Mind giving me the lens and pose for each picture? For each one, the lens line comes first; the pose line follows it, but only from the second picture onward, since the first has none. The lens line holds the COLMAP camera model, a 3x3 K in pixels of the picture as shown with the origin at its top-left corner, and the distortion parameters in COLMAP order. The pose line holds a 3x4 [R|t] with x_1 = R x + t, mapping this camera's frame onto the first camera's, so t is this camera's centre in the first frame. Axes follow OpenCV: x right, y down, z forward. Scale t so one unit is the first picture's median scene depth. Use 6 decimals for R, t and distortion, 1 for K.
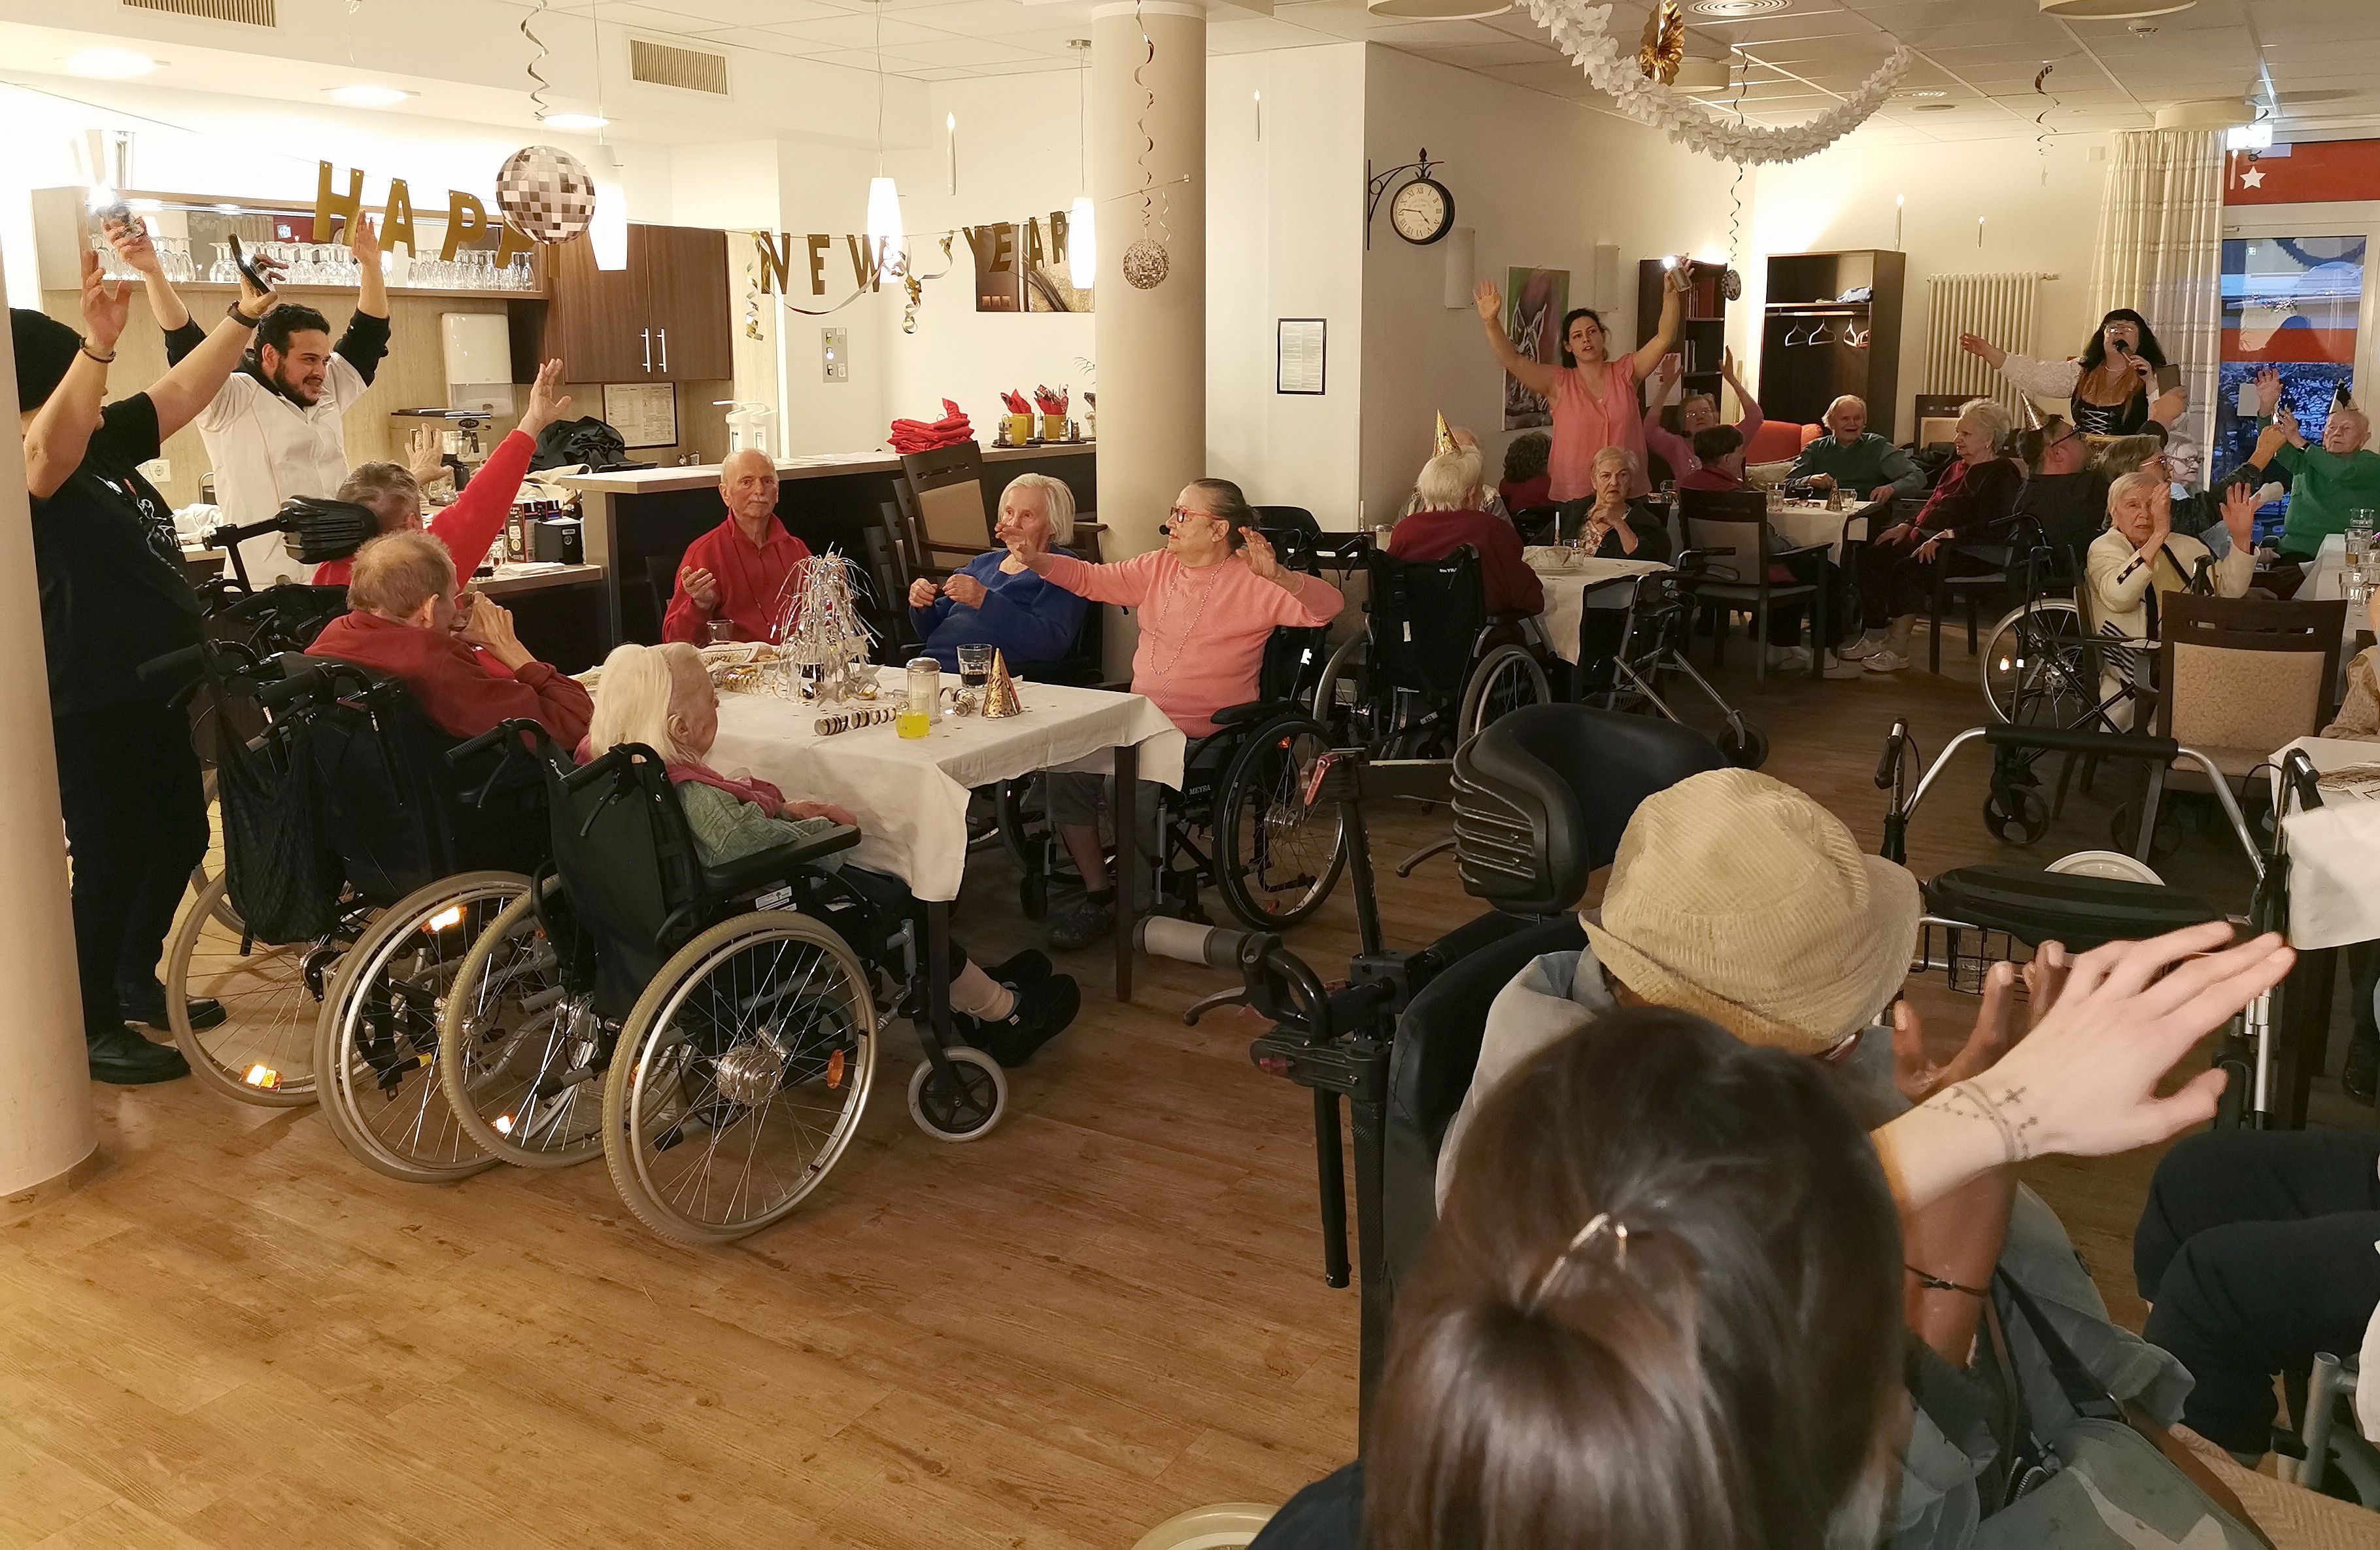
lens RADIAL K [[1857.4, 0, 1197.2], [0, 1857.4, 634.0], [0, 0, 1]] dist [0.045538, -0.005160]
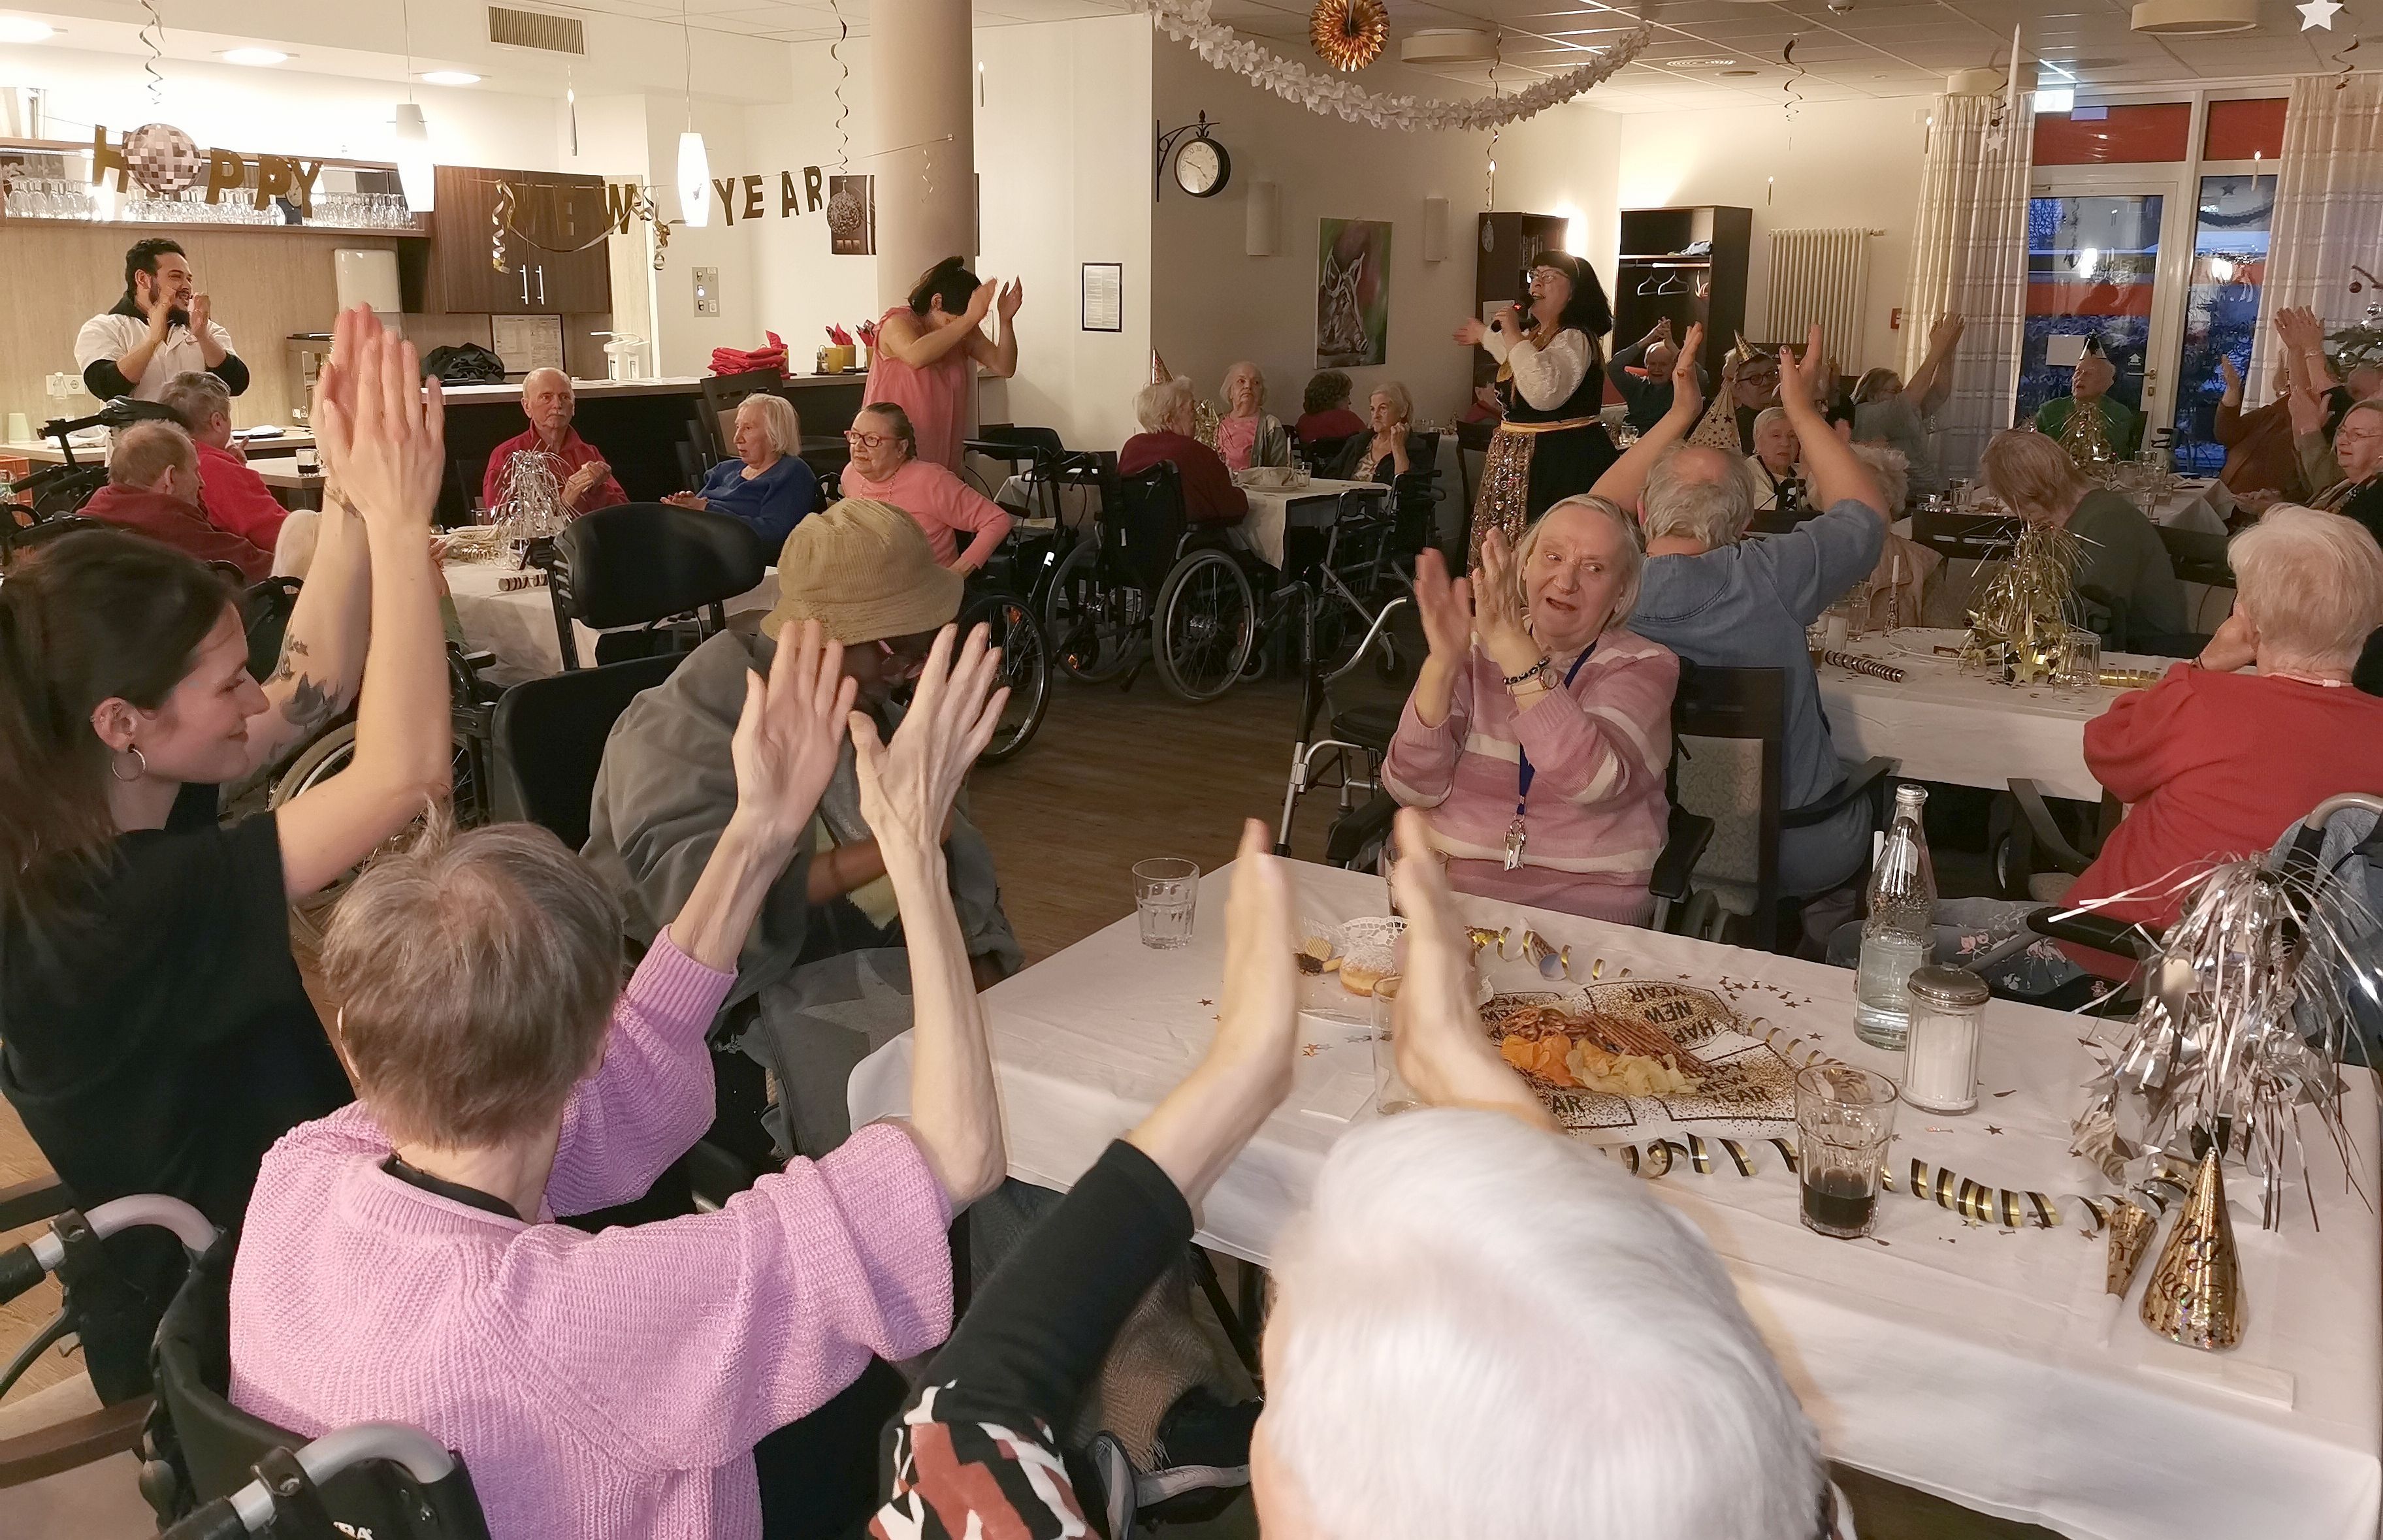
lens RADIAL K [[1860.2, 0, 1198.9], [0, 1860.2, 641.3], [0, 0, 1]] dist [0.088219, -0.128277]
pose [[0.999471, 0.015747, -0.028471, 0.155102], [-0.014866, 0.999411, 0.030916, 0.021841], [0.028941, -0.030477, 0.999116, -0.125176]]
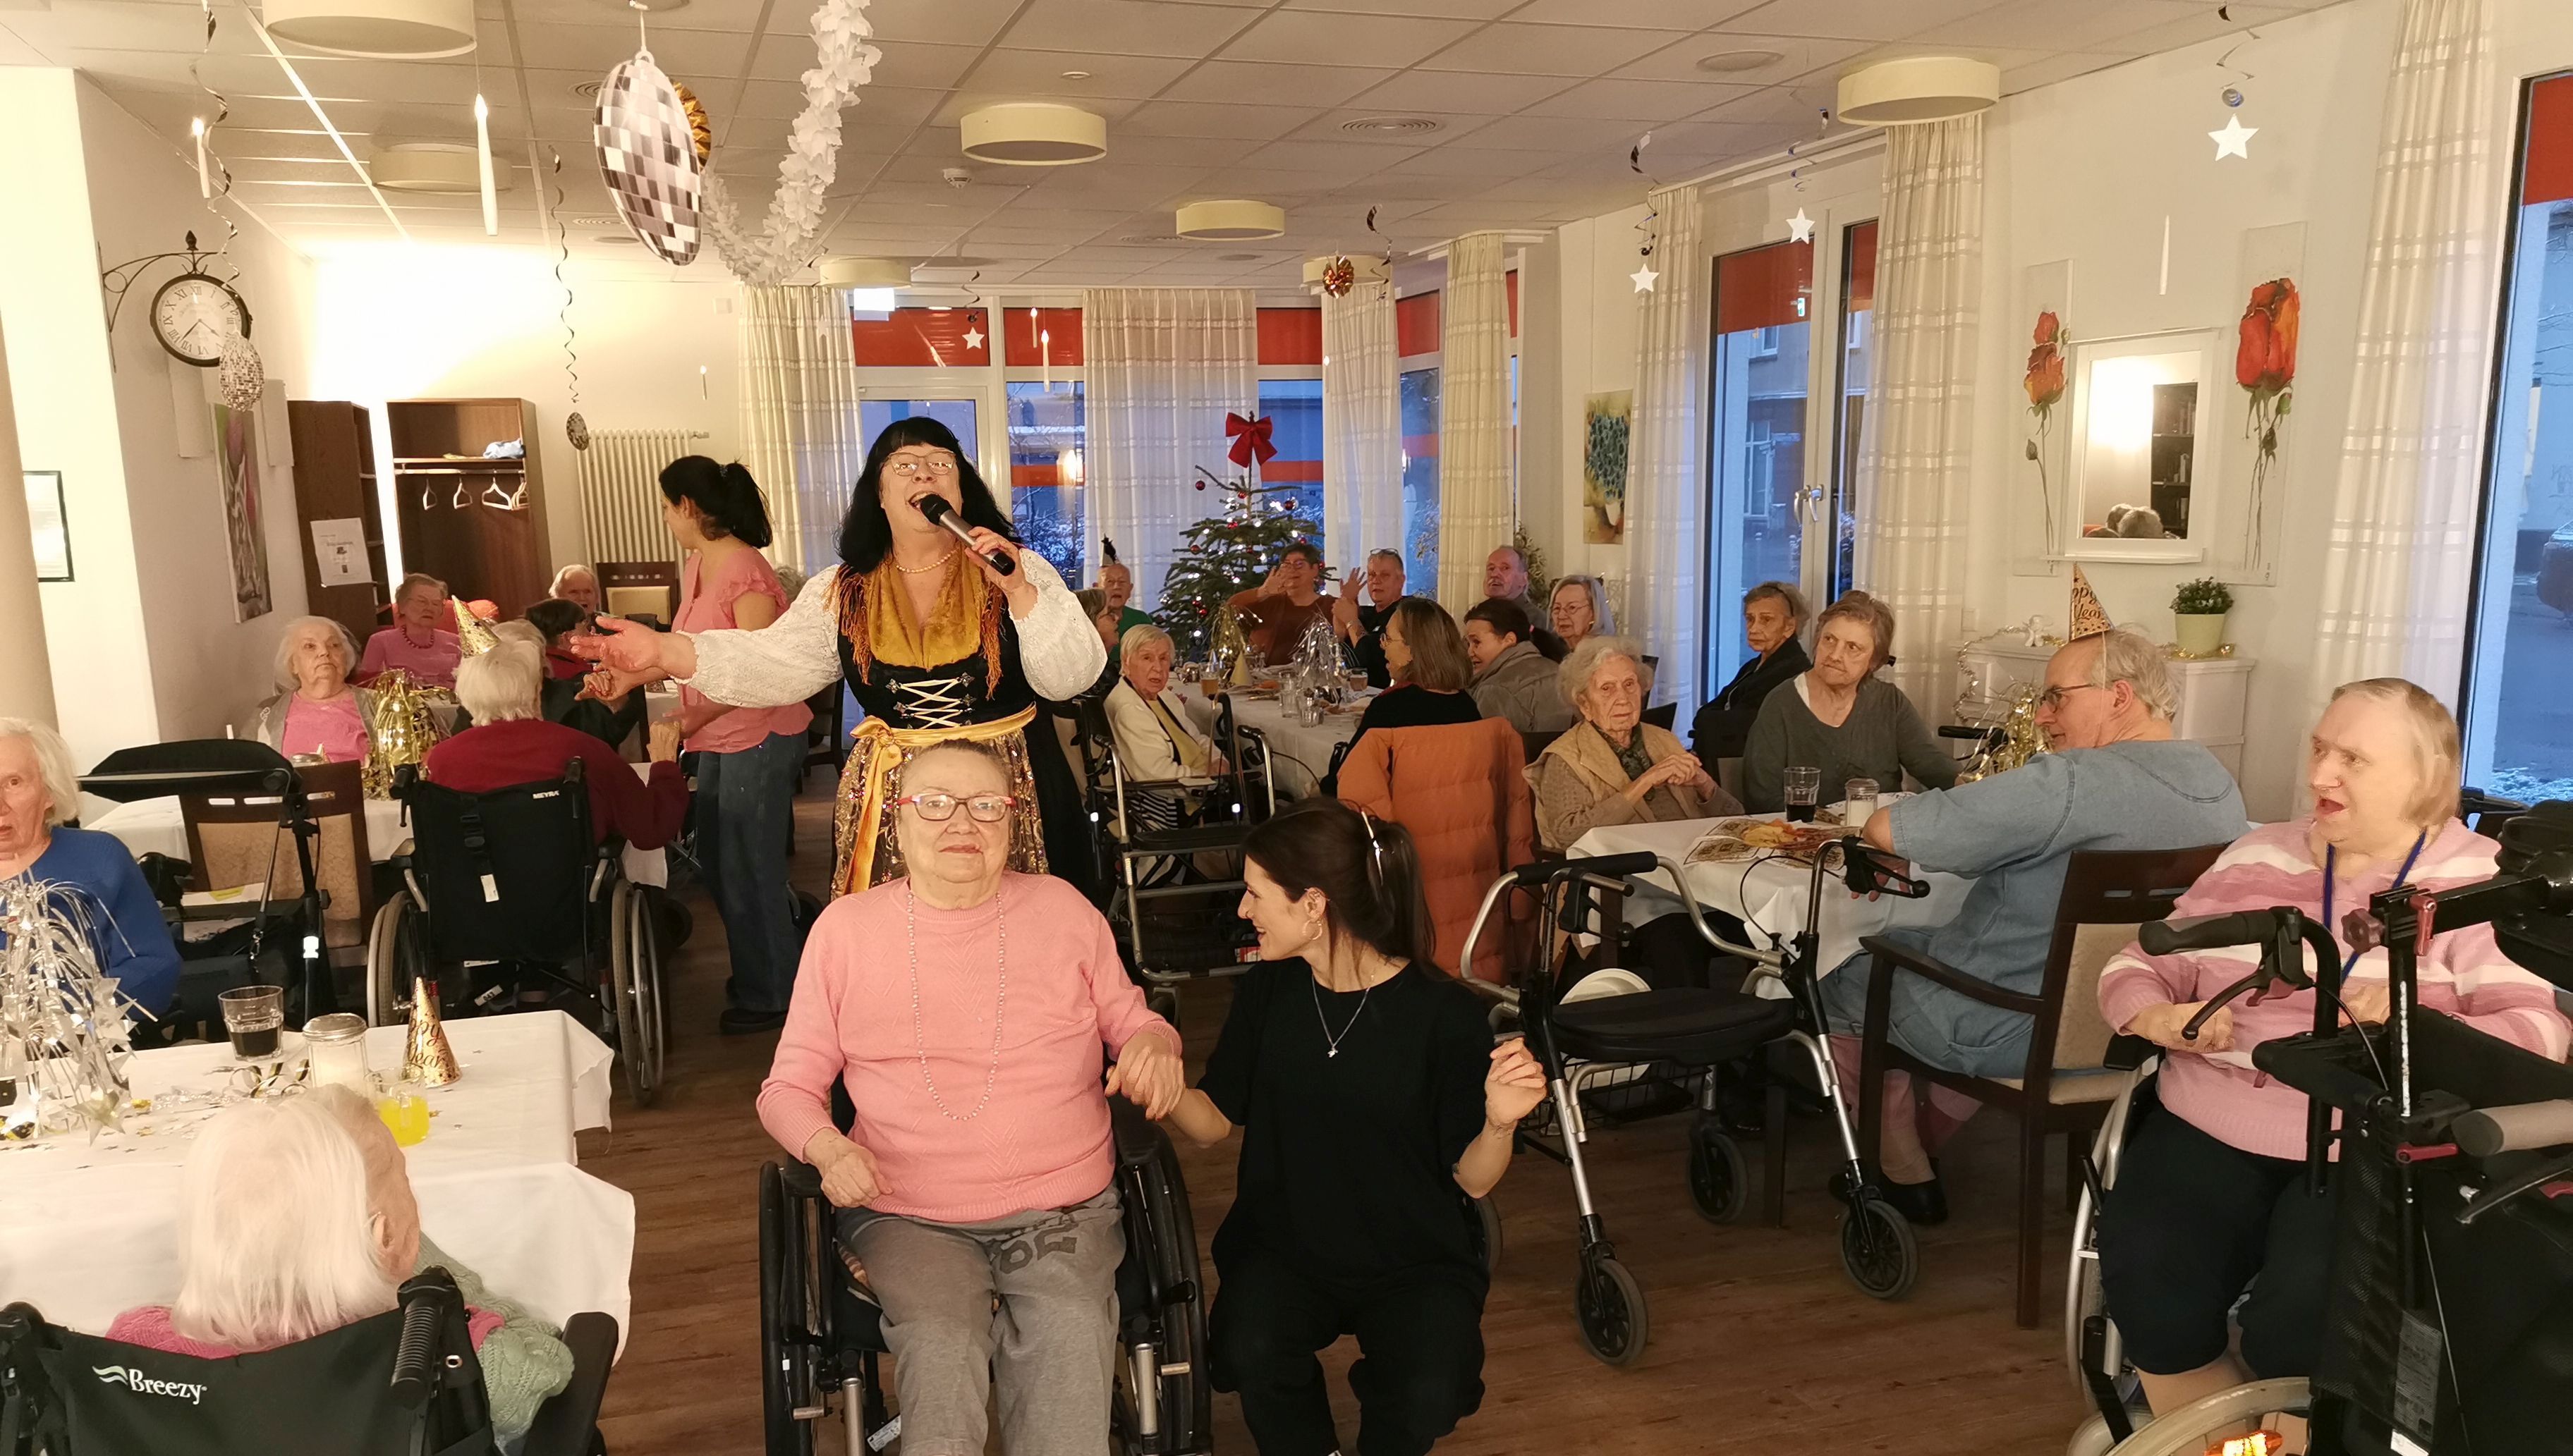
lens RADIAL K [[1998.5, 0, 1284.7], [0, 1998.5, 884.9], [0, 0, 1]] dist [0.088709, -0.109276]
pose [[0.644935, -0.158286, 0.747666, -0.232921], [0.138163, 0.986345, 0.089637, -0.023814], [-0.751645, 0.045489, 0.657998, 0.175079]]
